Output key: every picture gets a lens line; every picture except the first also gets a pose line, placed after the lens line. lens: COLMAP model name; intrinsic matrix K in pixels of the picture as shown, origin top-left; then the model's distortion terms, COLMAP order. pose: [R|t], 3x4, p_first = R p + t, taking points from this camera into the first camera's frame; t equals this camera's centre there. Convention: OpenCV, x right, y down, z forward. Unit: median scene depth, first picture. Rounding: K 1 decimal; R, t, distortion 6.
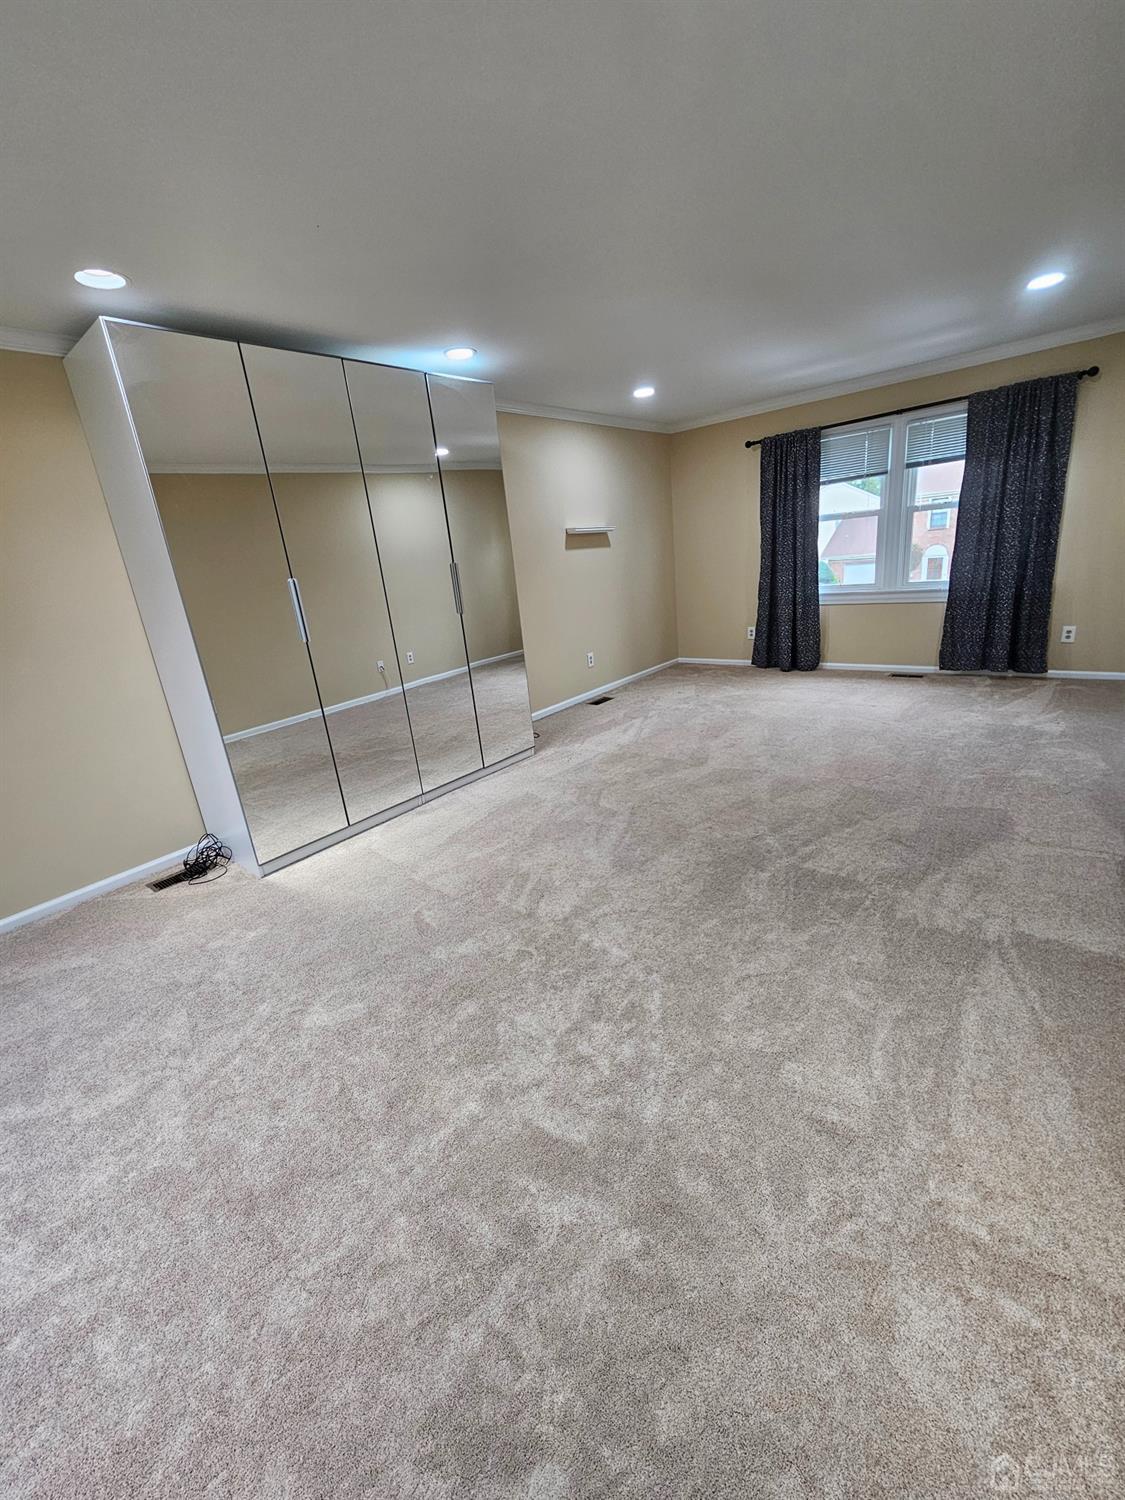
lens RADIAL K [[617.9, 0, 559.3], [0, 617.9, 751.9], [0, 0, 1]] dist [-0.003026, 0.002178]
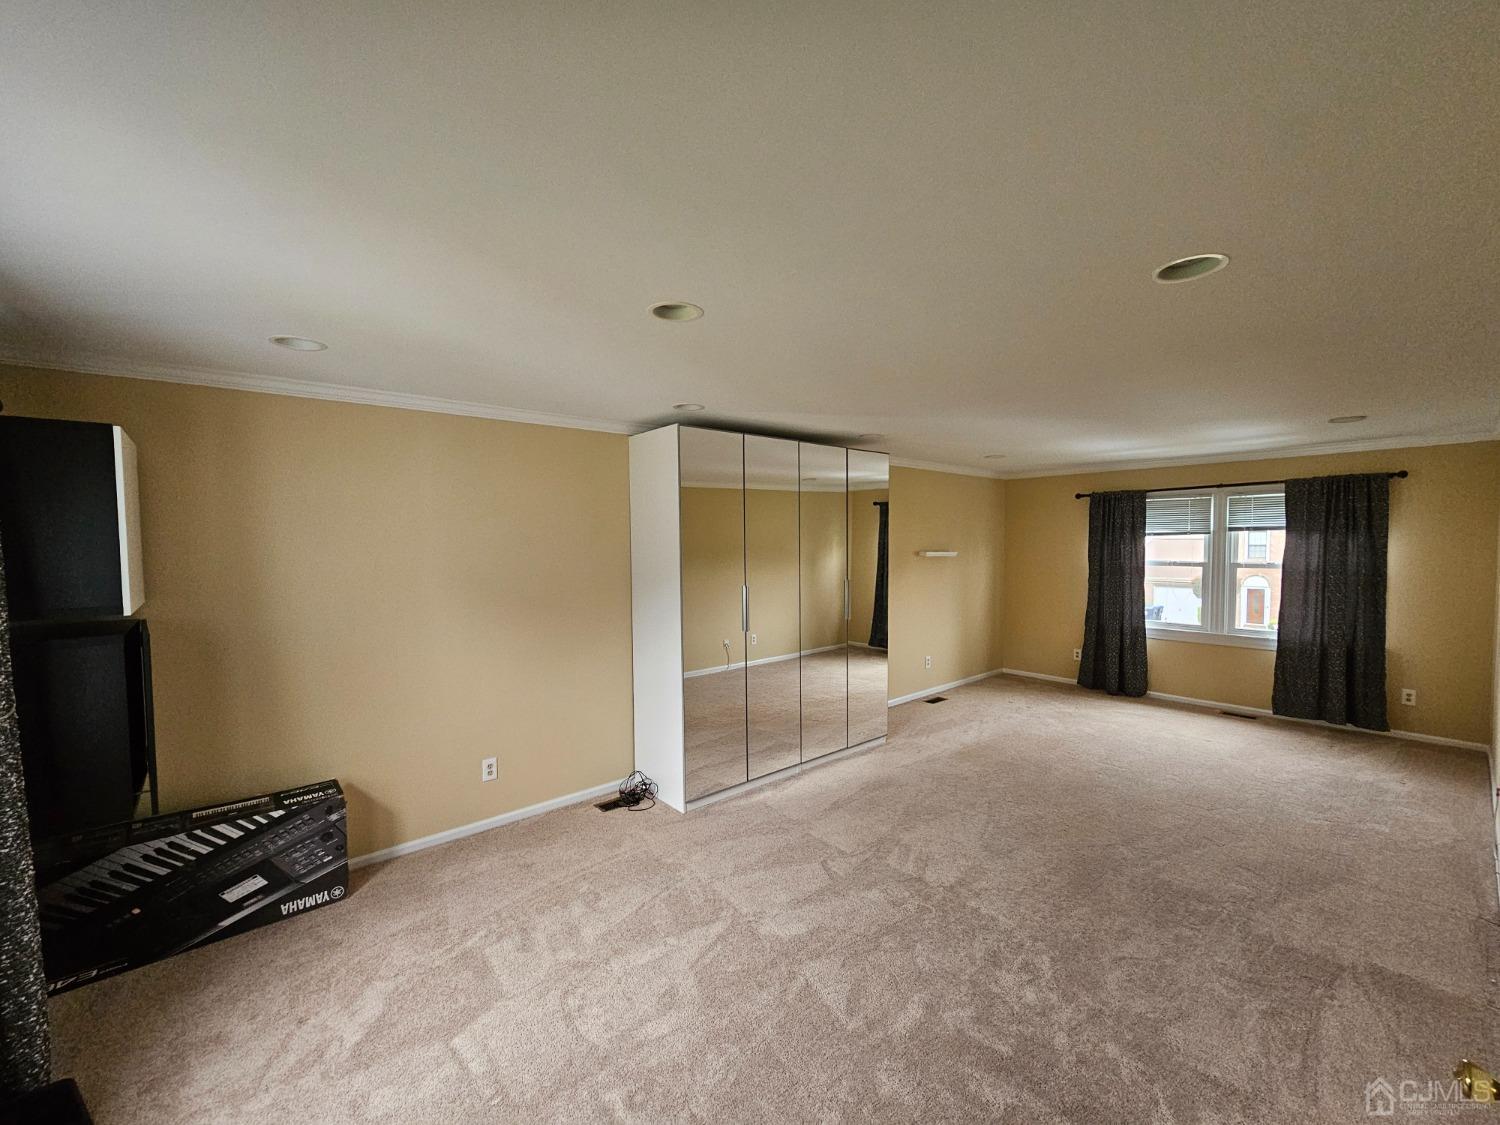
lens RADIAL K [[617.9, 0, 753.0], [0, 617.9, 569.2], [0, 0, 1]] dist [-0.003026, 0.002178]
pose [[0.982969, 0.101000, -0.153528, -0.140357], [-0.137031, 0.959500, -0.246134, 0.012304], [0.122451, 0.262980, 0.956999, -0.213055]]
